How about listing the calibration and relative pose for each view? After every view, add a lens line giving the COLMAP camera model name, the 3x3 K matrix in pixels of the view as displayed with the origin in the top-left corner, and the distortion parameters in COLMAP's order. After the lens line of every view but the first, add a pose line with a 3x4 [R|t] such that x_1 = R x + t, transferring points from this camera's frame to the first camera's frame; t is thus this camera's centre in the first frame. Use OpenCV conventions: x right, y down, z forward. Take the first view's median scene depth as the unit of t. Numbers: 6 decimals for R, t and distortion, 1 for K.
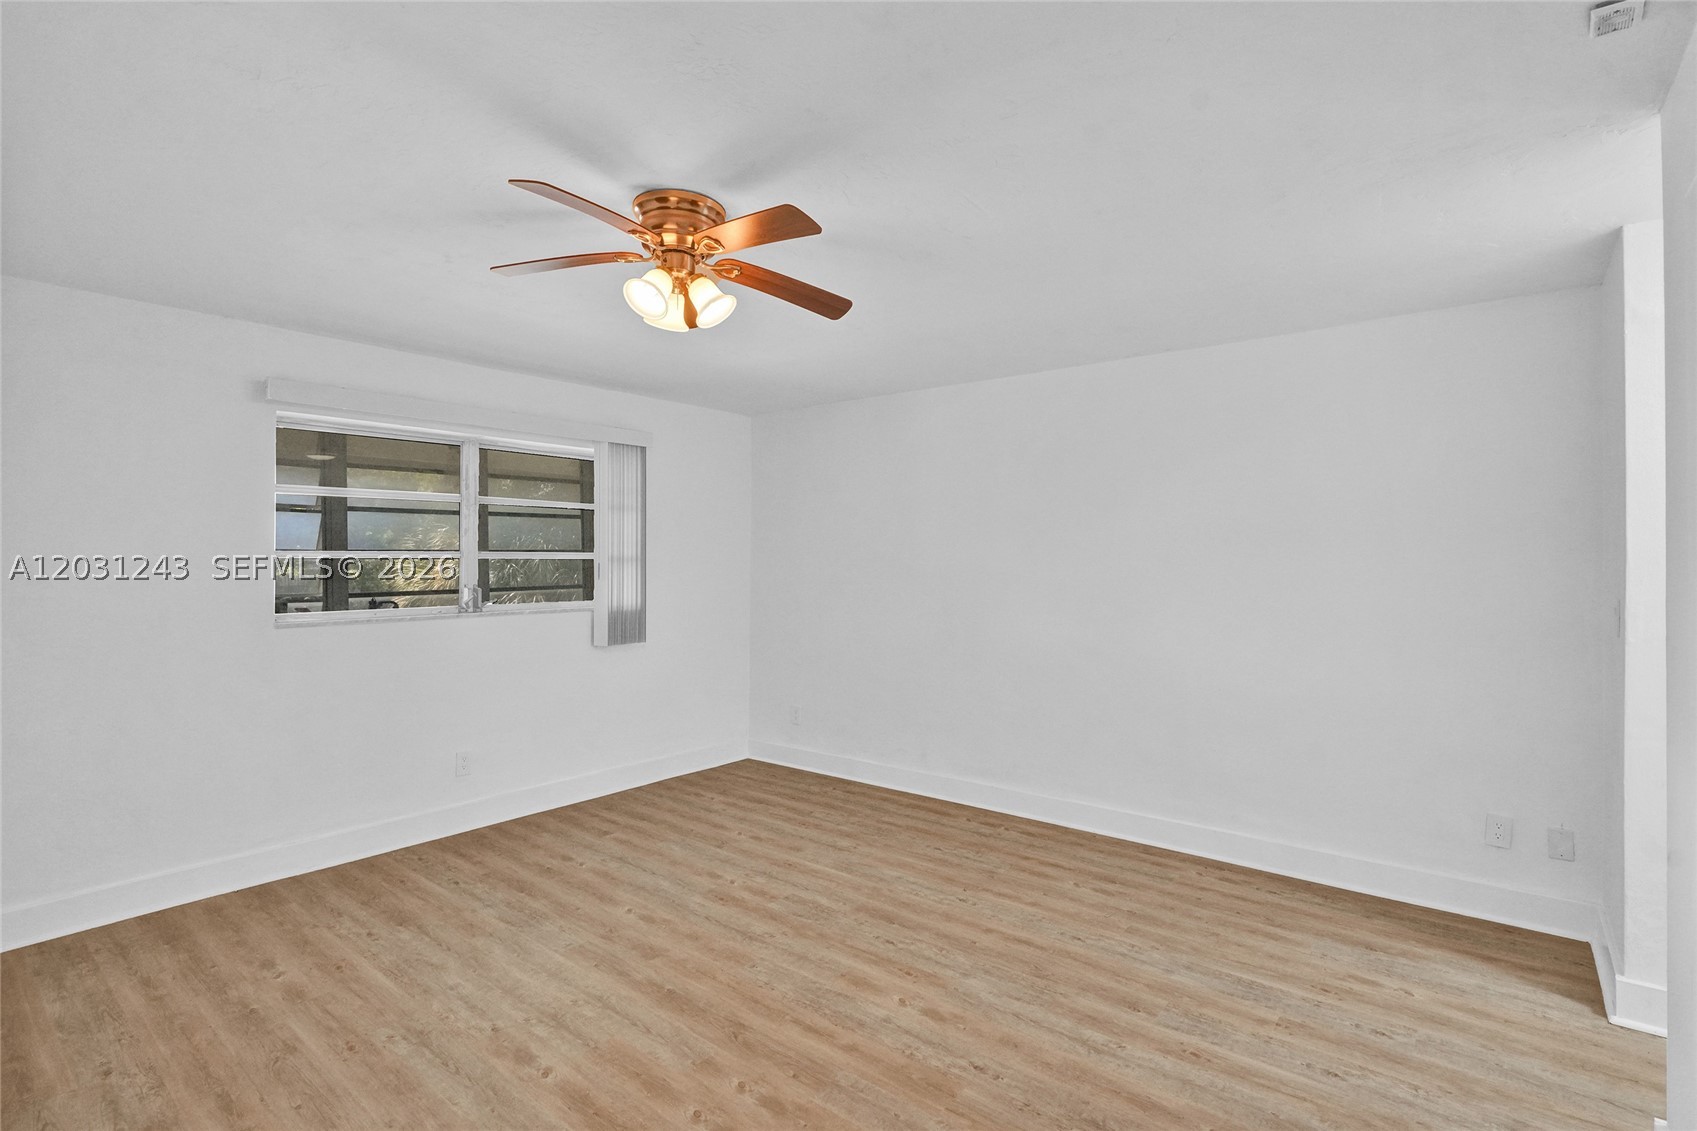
lens RADIAL K [[795.8, 0, 850.0], [0, 795.8, 559.3], [0, 0, 1]] dist [-0.013461, 0.005722]
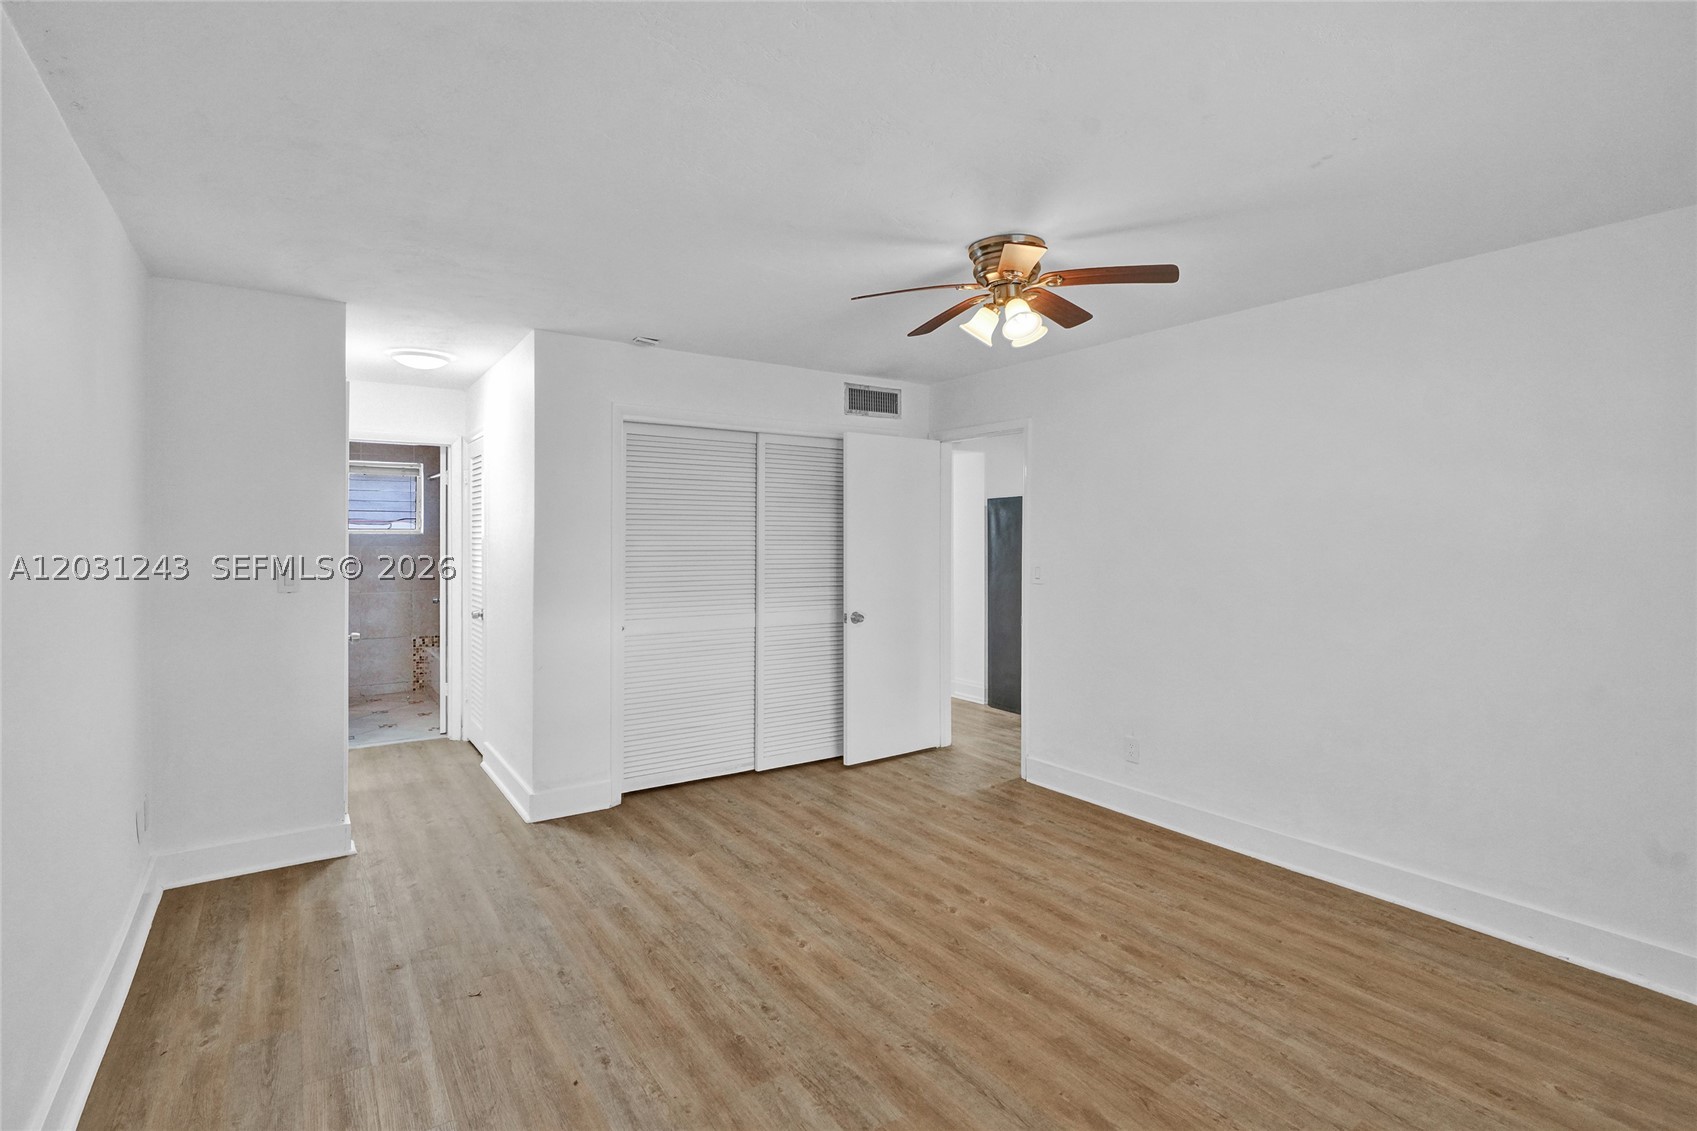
lens RADIAL K [[795.8, 0, 848.2], [0, 795.8, 557.1], [0, 0, 1]] dist [-0.013461, 0.005722]
pose [[-0.960184, -0.009218, 0.279215, -0.290844], [-0.000868, 0.999549, 0.030012, -0.003170], [-0.279366, 0.028574, -0.959759, 2.002280]]
